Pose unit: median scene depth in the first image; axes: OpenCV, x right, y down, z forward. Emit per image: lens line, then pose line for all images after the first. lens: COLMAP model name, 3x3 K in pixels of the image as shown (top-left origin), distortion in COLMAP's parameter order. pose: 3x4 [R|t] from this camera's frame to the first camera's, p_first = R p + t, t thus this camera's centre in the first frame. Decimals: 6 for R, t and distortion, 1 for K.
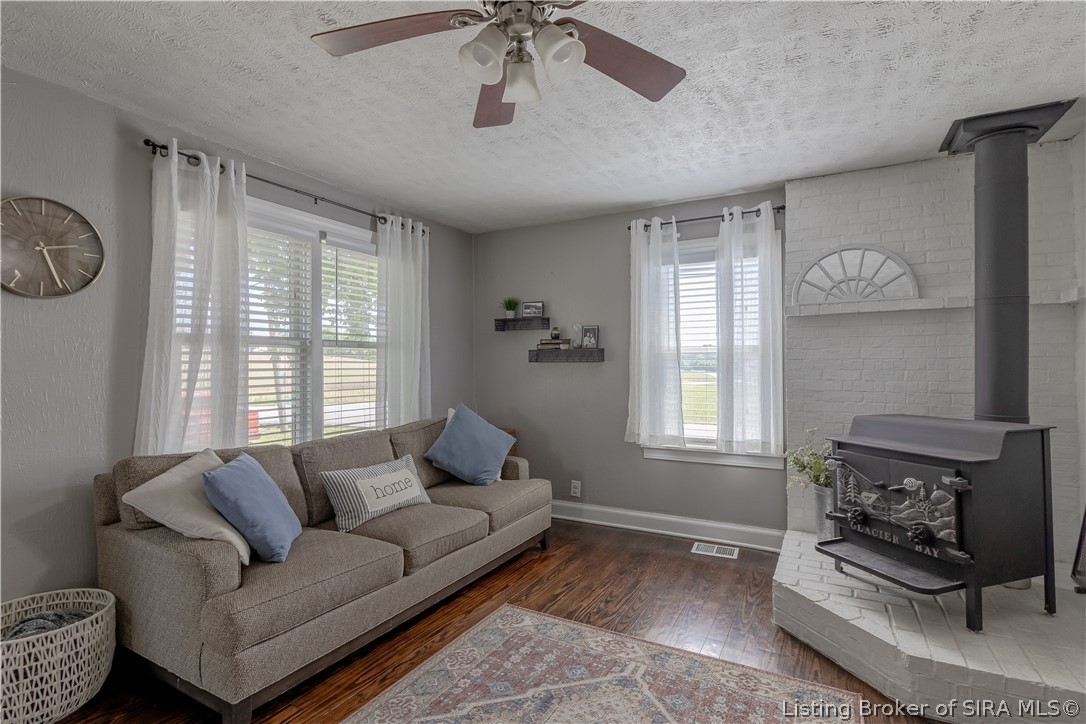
lens RADIAL K [[527.0, 0, 548.5], [0, 527.0, 354.7], [0, 0, 1]] dist [0.003173, -0.000742]
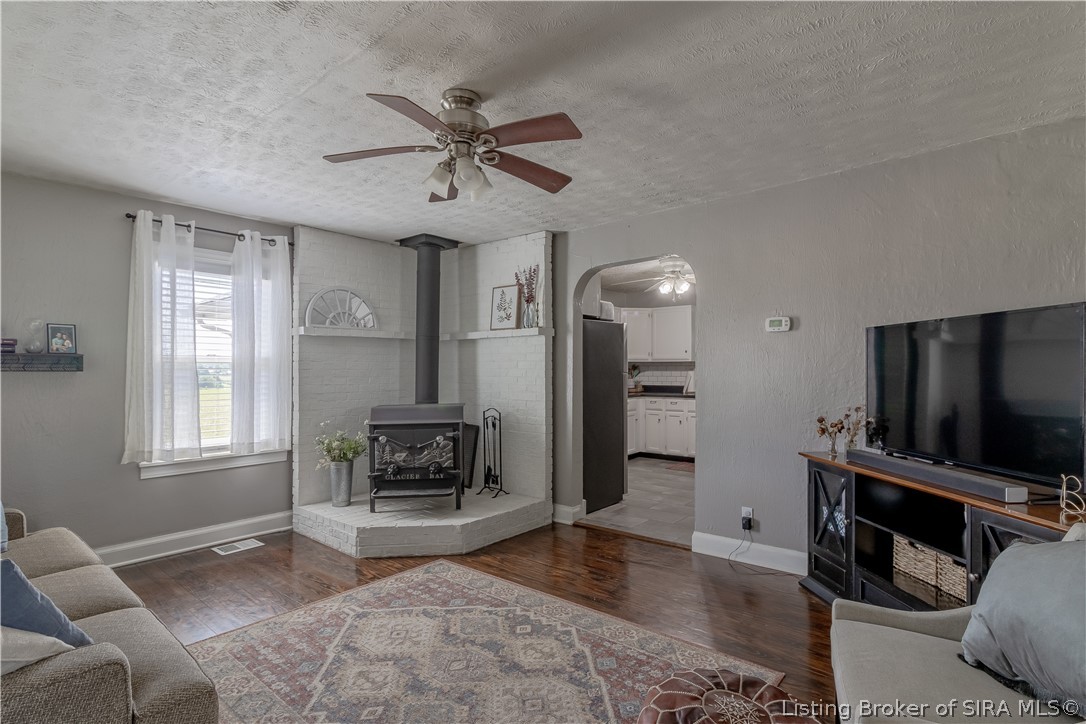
lens RADIAL K [[527.0, 0, 546.4], [0, 527.0, 370.7], [0, 0, 1]] dist [0.003173, -0.000742]
pose [[0.208201, 0.004545, 0.978075, -0.626264], [-0.012730, 0.999917, -0.001937, 0.006932], [-0.978003, -0.012048, 0.208242, 0.173386]]
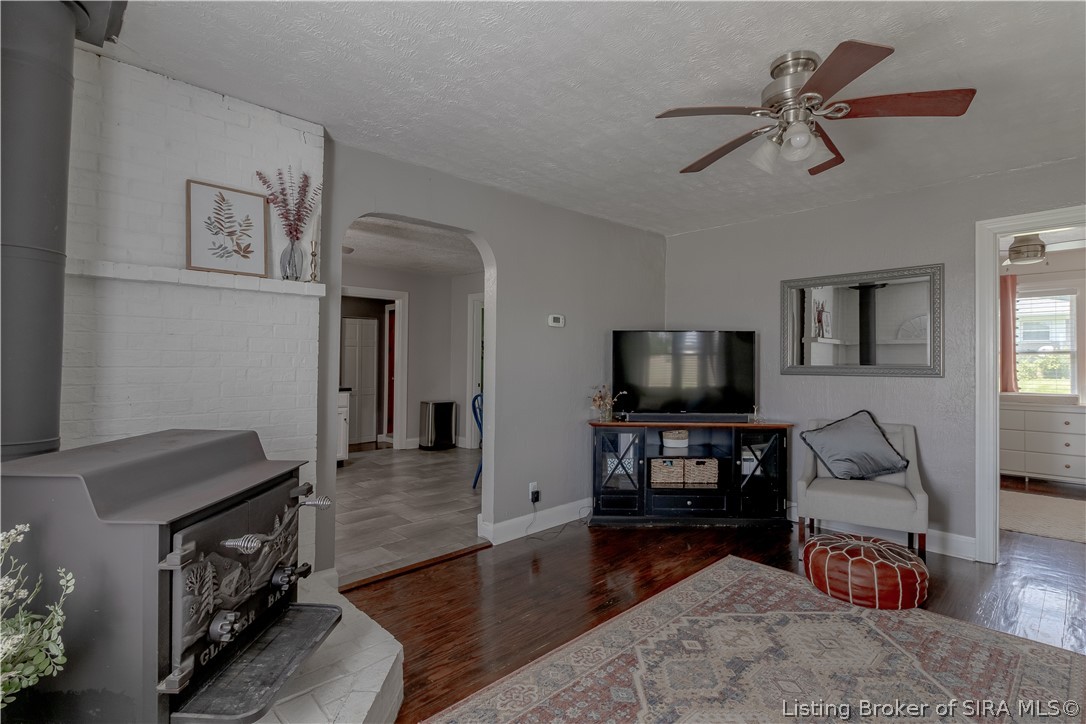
lens RADIAL K [[527.0, 0, 539.2], [0, 527.0, 358.1], [0, 0, 1]] dist [0.003173, -0.000742]
pose [[-0.947252, 0.005585, 0.320441, 0.063372], [-0.001984, 0.999727, -0.023289, 0.023696], [-0.320484, -0.022696, -0.946982, 1.057049]]
